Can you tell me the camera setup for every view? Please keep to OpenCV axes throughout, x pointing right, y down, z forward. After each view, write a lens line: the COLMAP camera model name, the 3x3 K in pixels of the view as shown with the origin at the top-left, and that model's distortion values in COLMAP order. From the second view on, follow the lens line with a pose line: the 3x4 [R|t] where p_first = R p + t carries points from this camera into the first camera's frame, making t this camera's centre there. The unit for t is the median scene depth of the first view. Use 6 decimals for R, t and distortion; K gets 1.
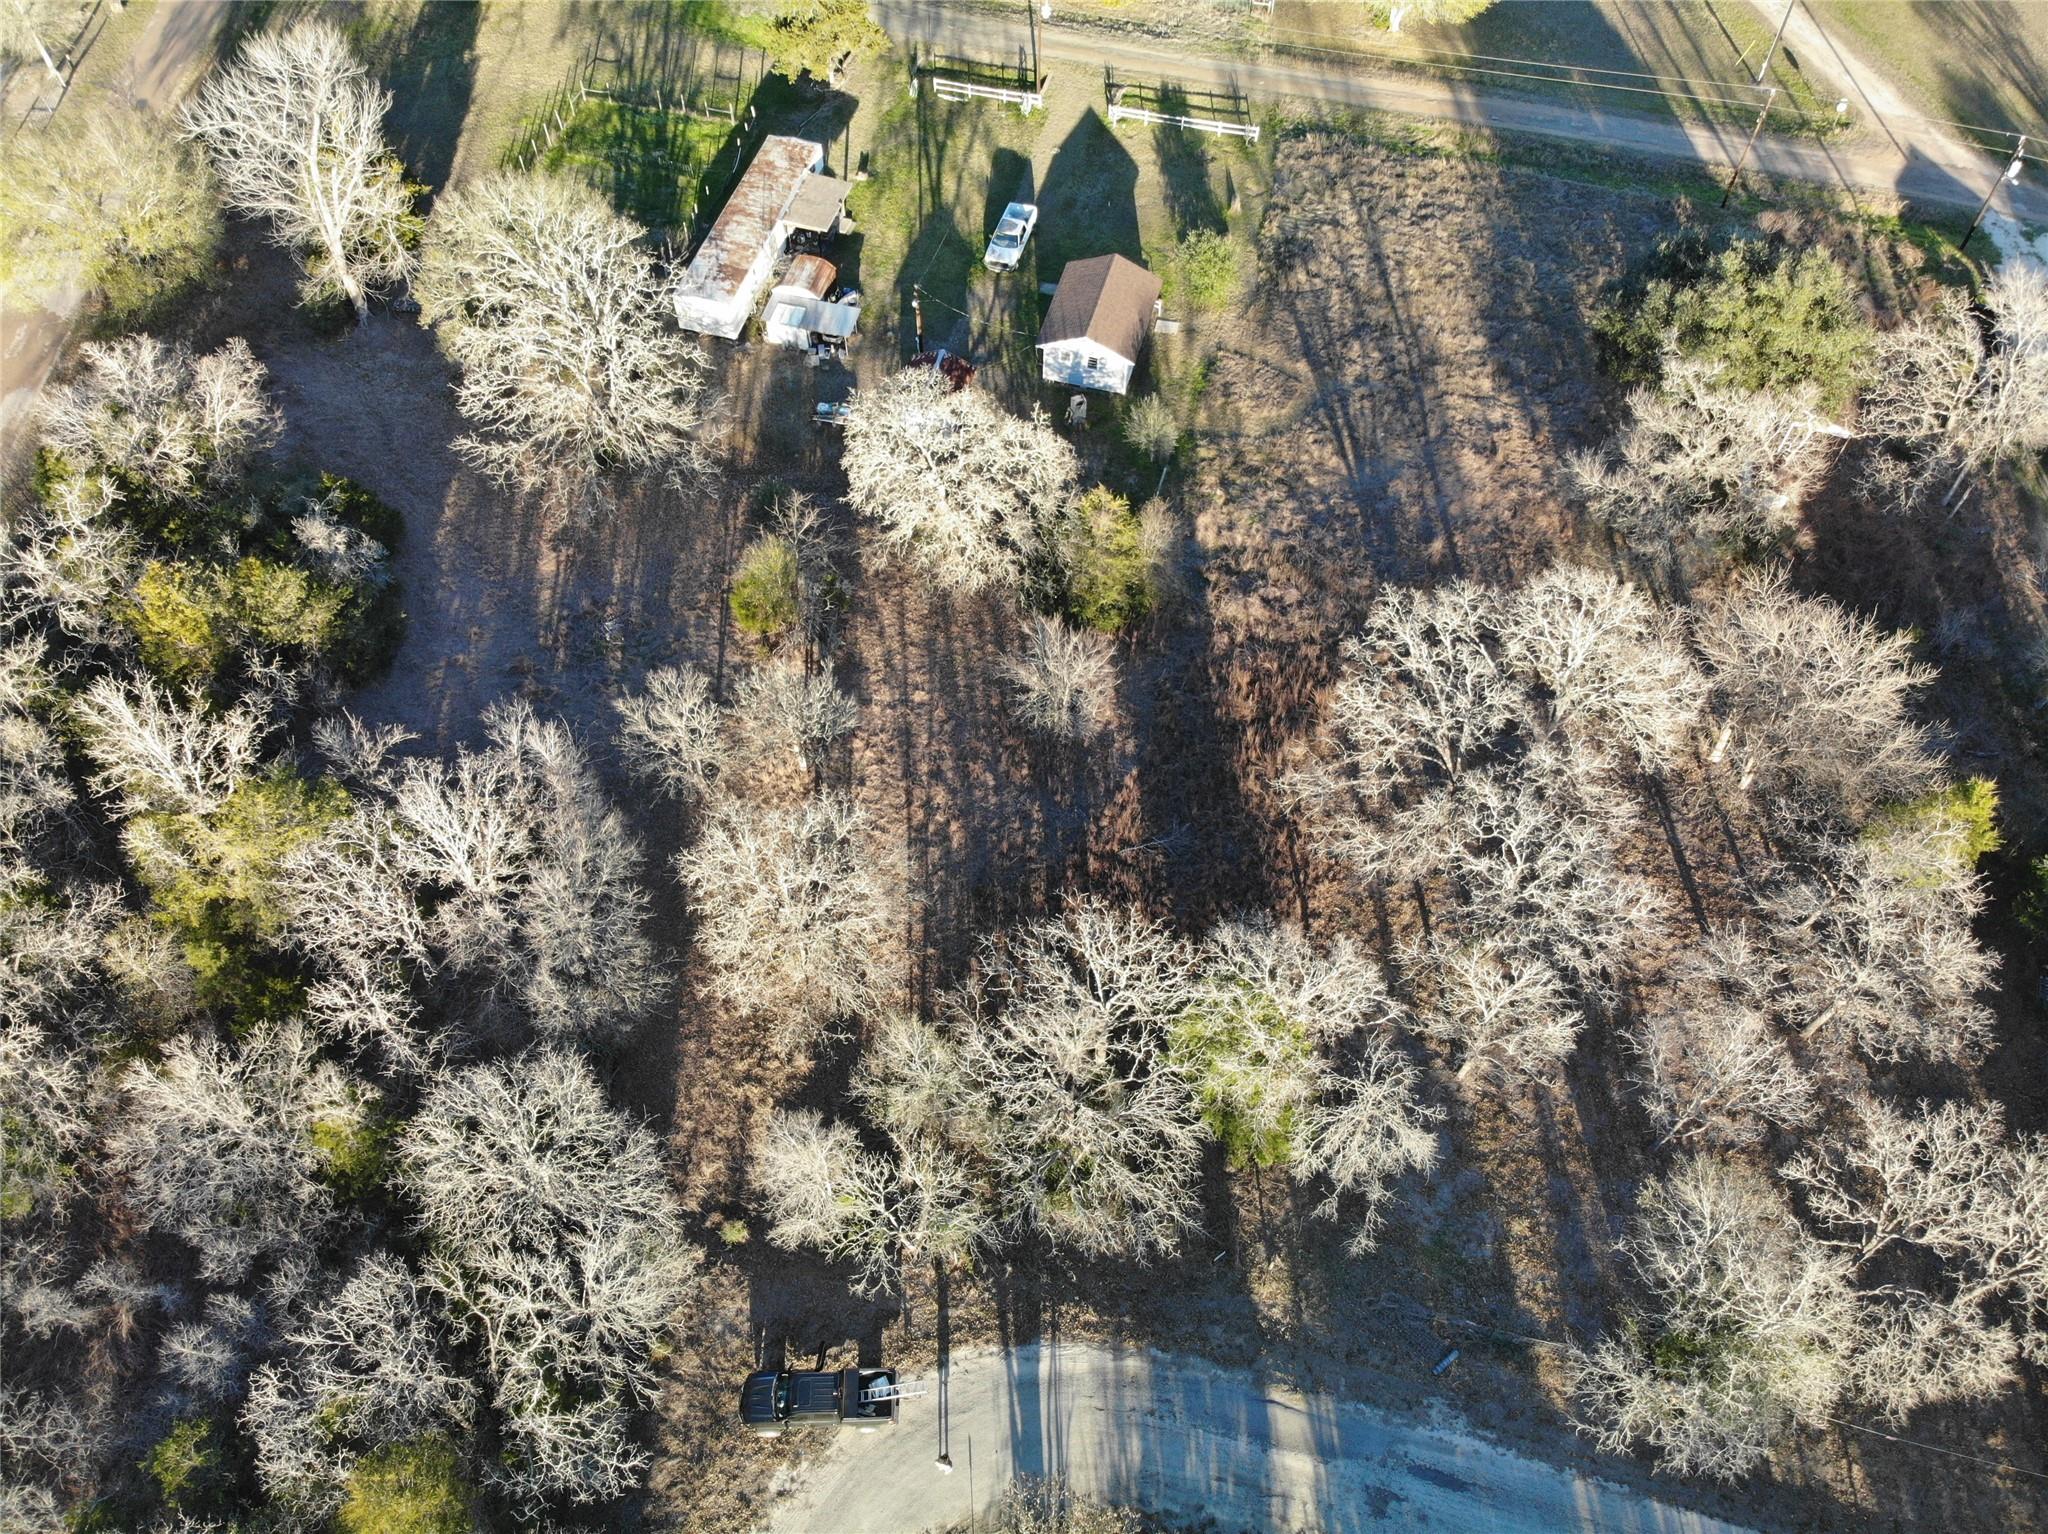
lens RADIAL K [[1508.2, 0, 1007.6], [0, 1508.2, 754.2], [0, 0, 1]] dist [0.025149, -0.133327]
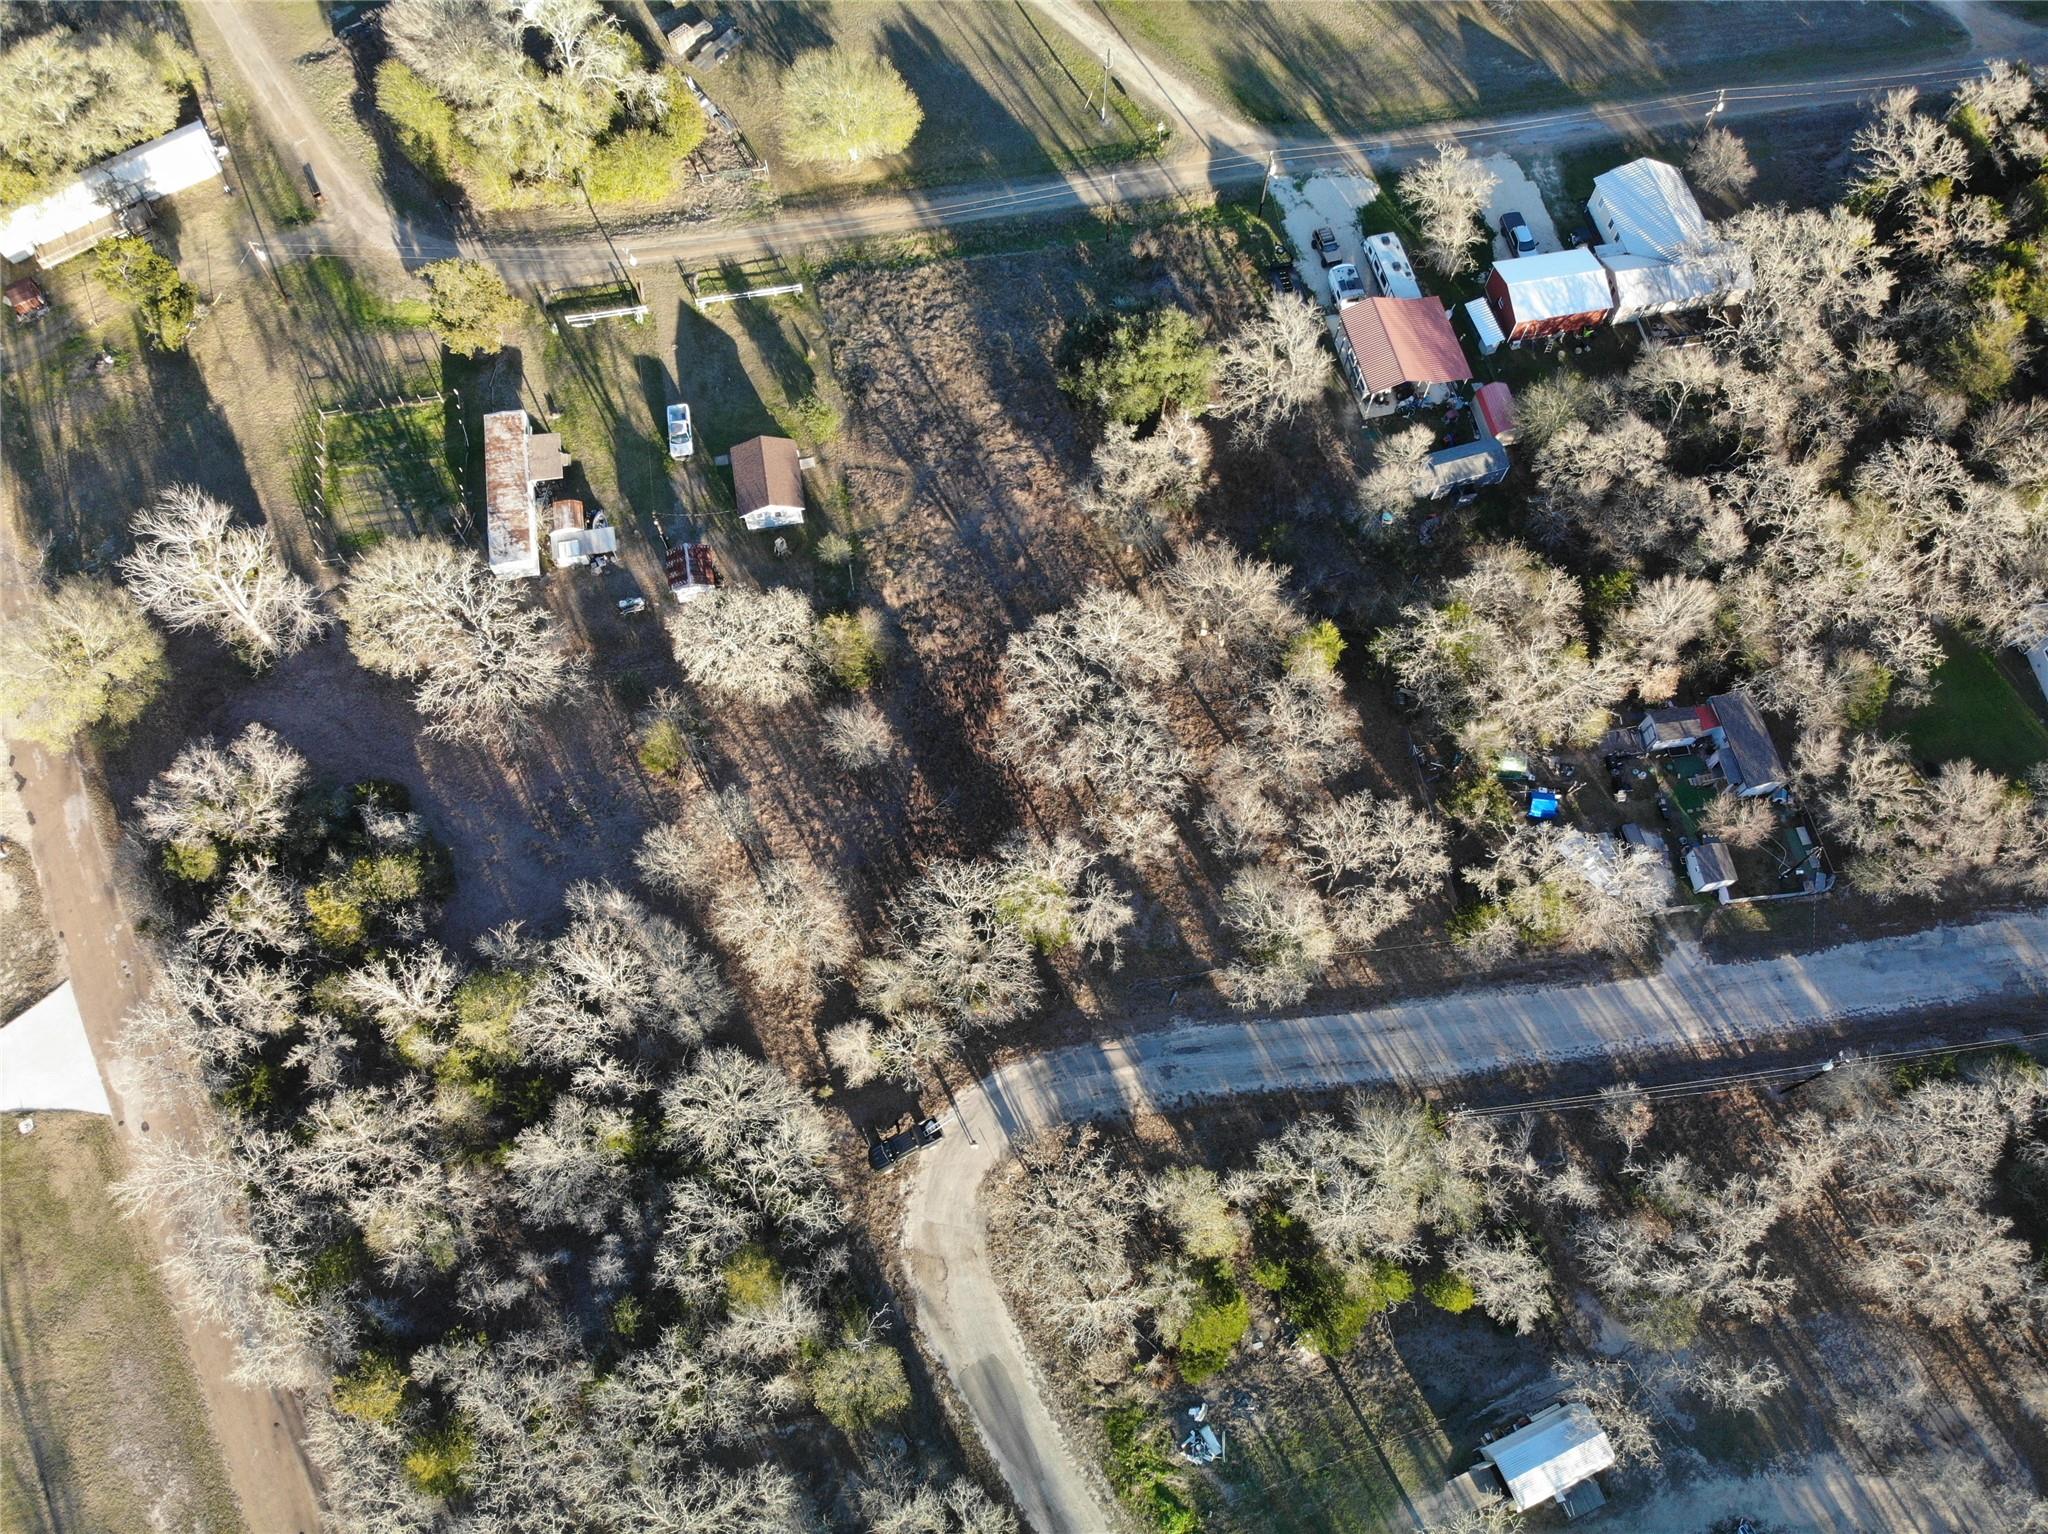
lens RADIAL K [[1508.2, 0, 1021.0], [0, 1508.2, 759.2], [0, 0, 1]] dist [0.025149, -0.133327]
pose [[0.903534, -0.391291, 0.174691, -0.108062], [0.353220, 0.910883, 0.213373, -0.335948], [-0.242614, -0.131085, 0.961226, -0.731135]]
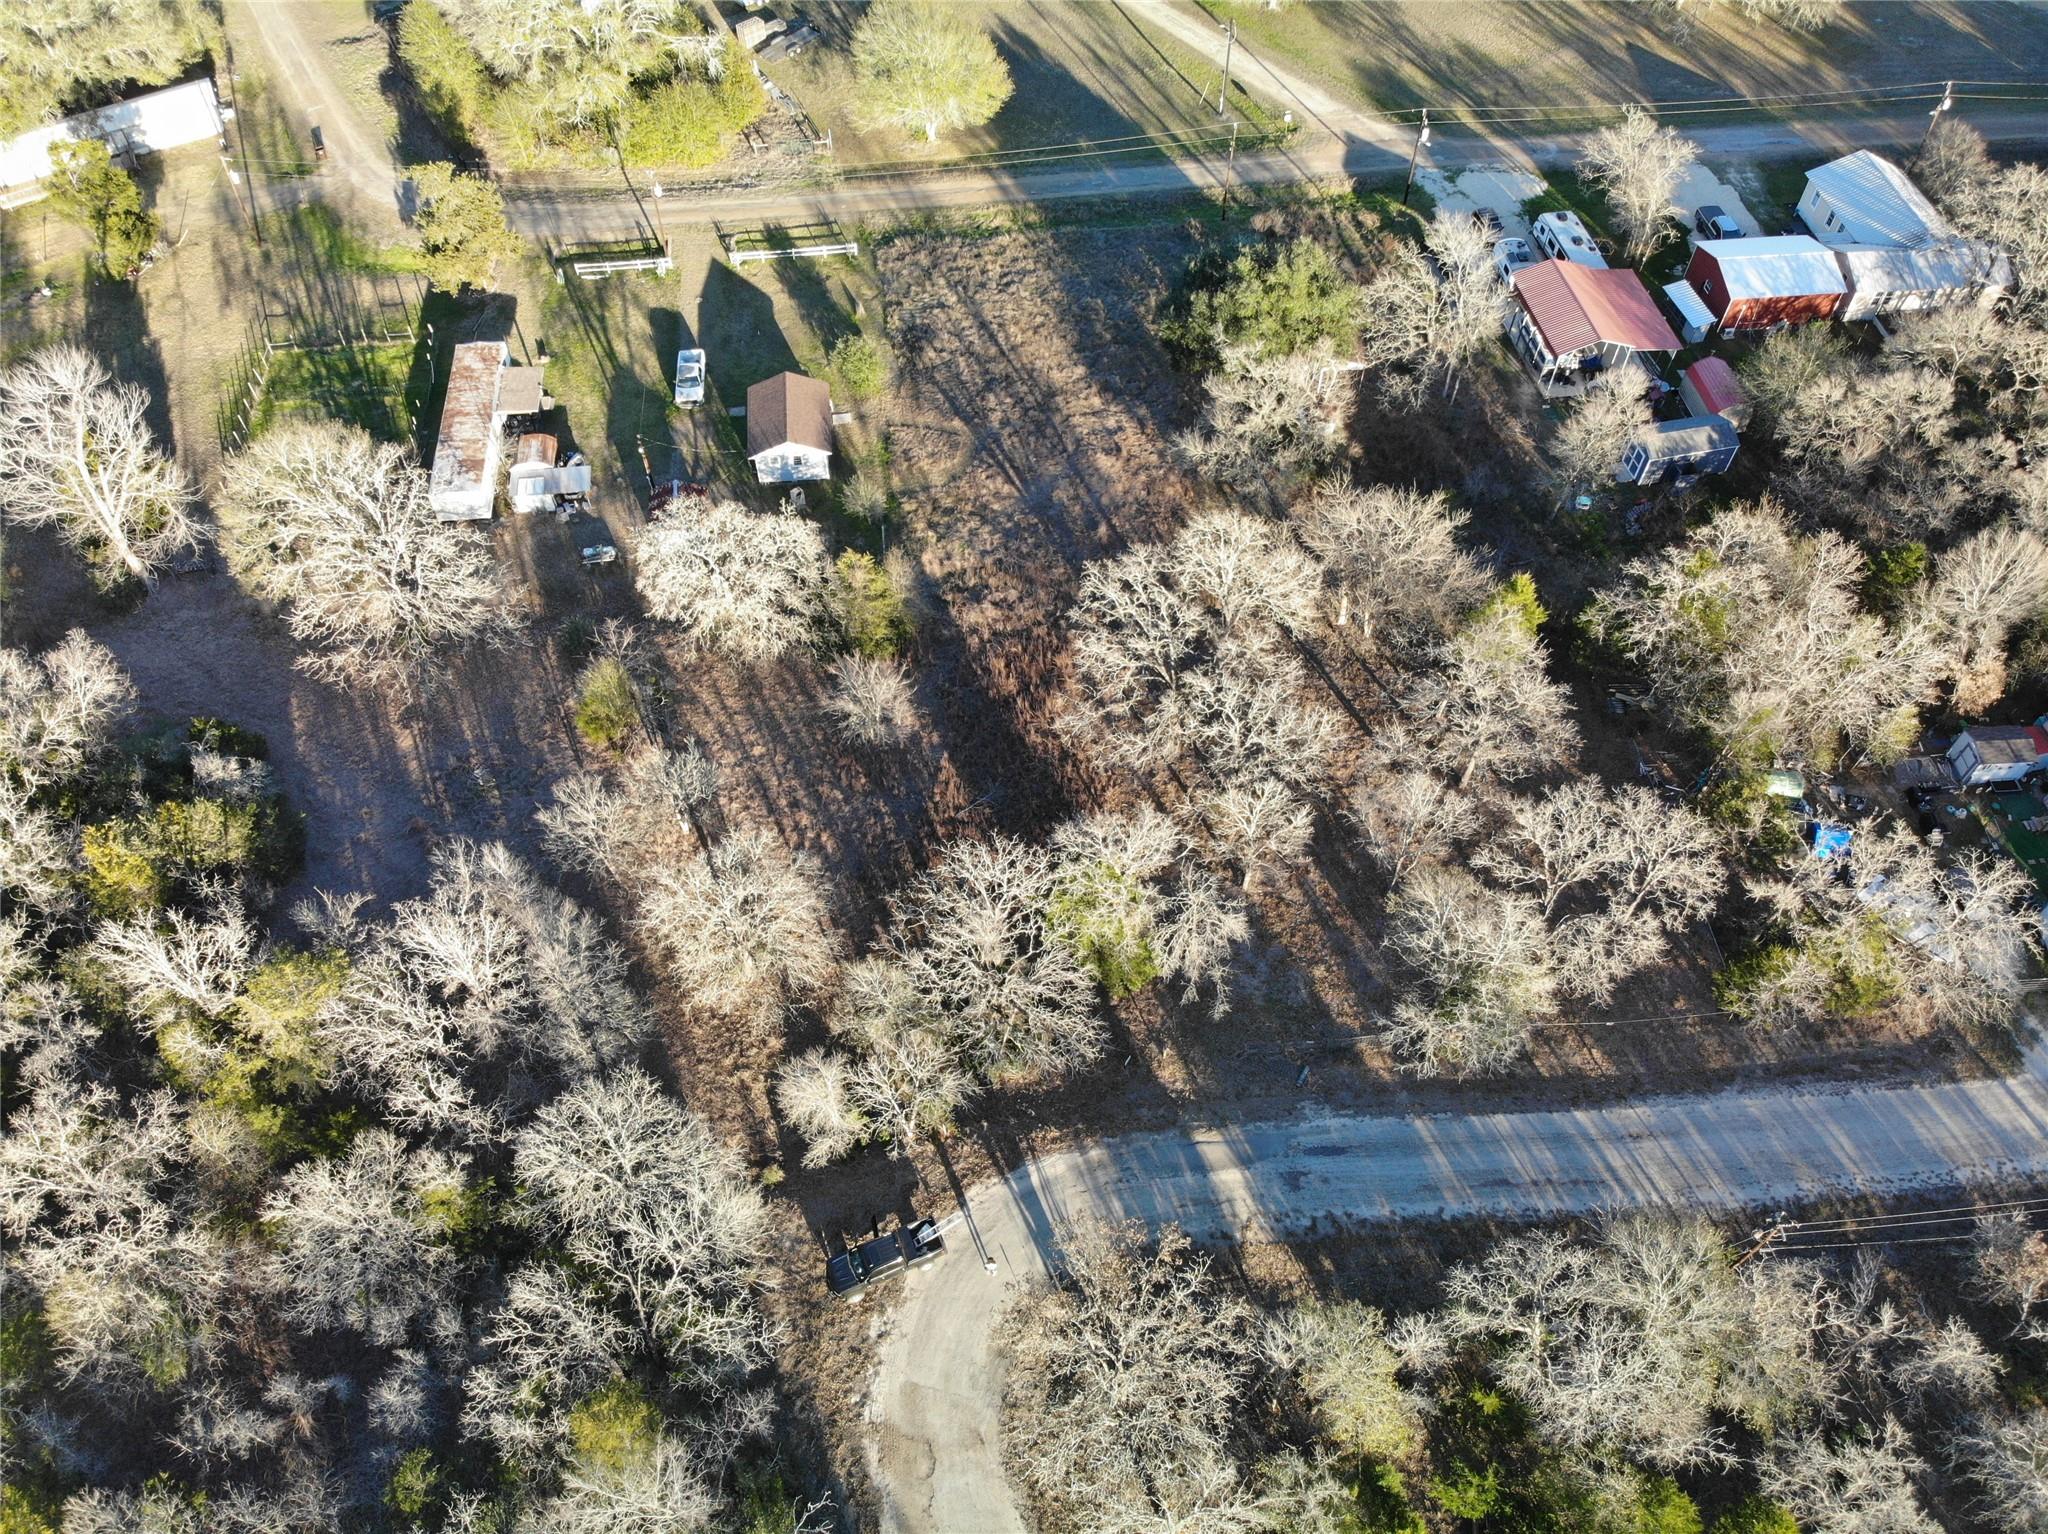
lens RADIAL K [[1508.2, 0, 1015.9], [0, 1508.2, 759.7], [0, 0, 1]] dist [0.025149, -0.133327]
pose [[0.932253, -0.292395, 0.213093, -0.136278], [0.301591, 0.953371, -0.011256, 0.050319], [-0.199866, 0.074761, 0.976967, -0.269414]]
